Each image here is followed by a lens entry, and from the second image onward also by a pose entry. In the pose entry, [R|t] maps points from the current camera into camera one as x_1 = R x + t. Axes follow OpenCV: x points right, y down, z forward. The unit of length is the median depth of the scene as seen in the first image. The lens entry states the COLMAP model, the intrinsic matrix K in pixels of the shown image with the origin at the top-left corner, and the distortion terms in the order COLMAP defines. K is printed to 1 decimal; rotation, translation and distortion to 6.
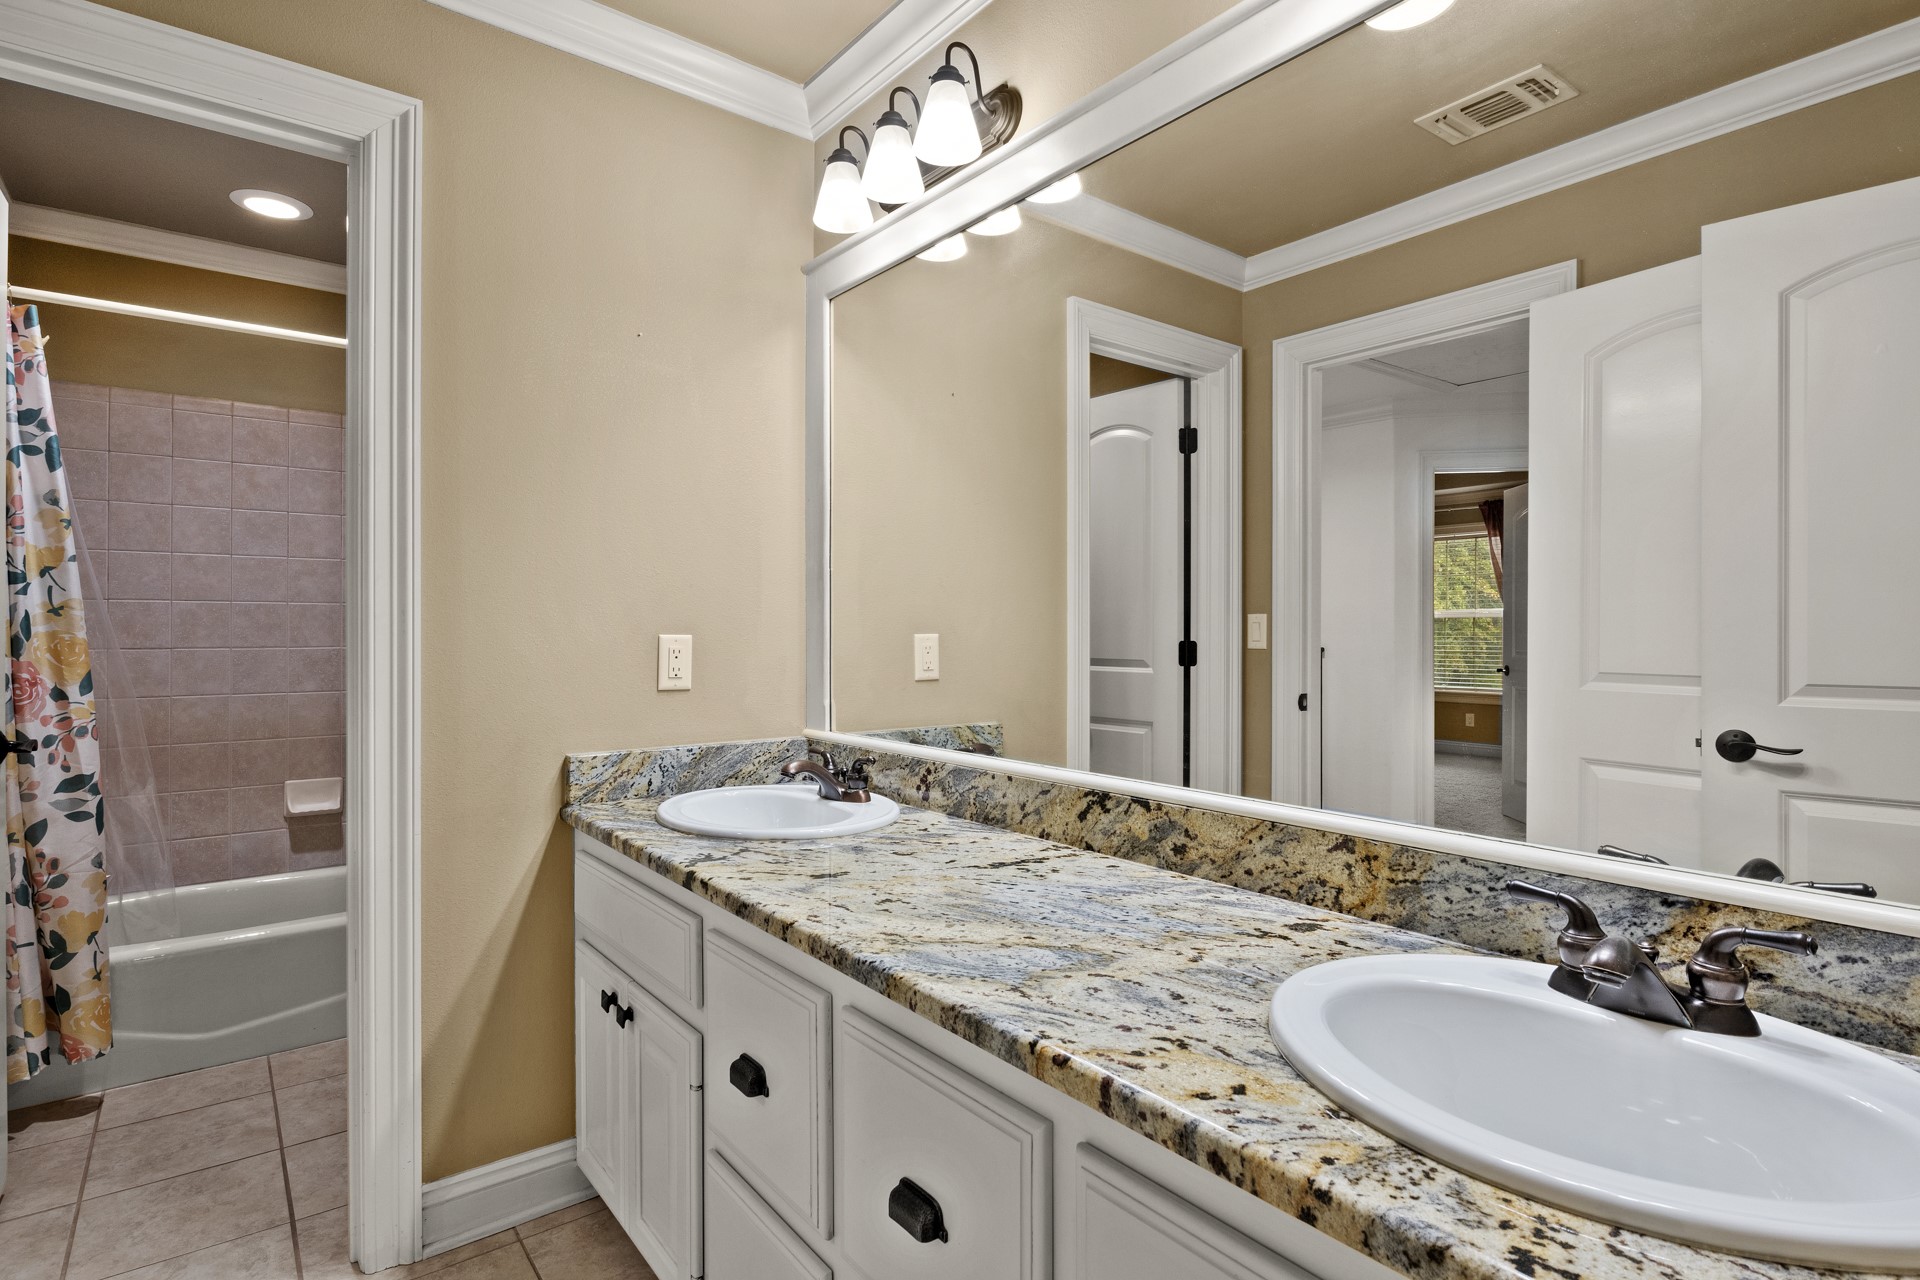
lens RADIAL K [[960.1, 0, 961.0], [0, 960.1, 626.9], [0, 0, 1]] dist [0.017366, -0.016406]
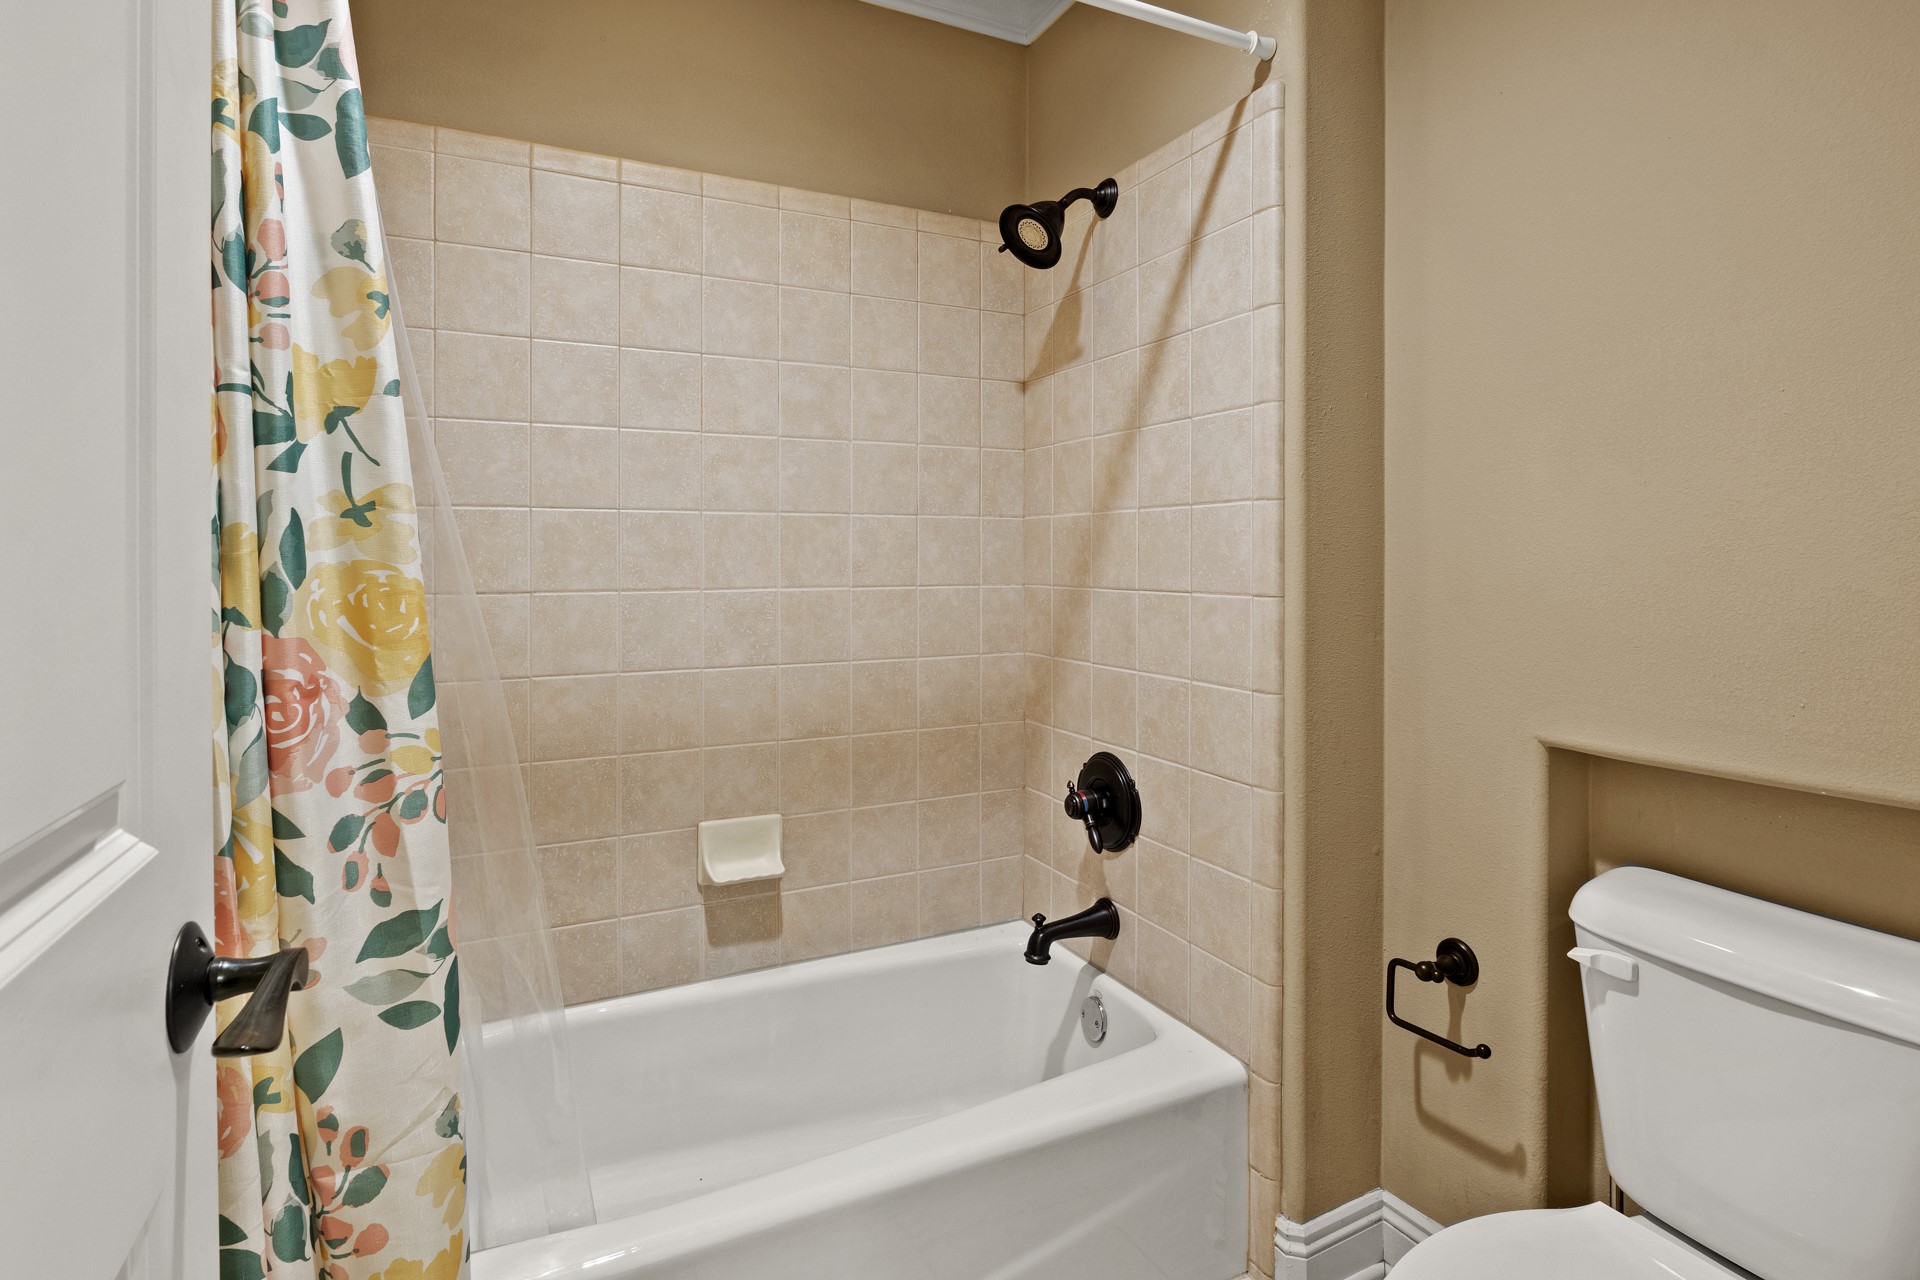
lens RADIAL K [[987.4, 0, 962.2], [0, 987.4, 553.9], [0, 0, 1]] dist [-0.006296, -0.000689]
pose [[0.980785, -0.004206, -0.195045, -0.602968], [0.004034, 0.999991, -0.001279, 0.002324], [0.195048, 0.000467, 0.980793, 0.634680]]
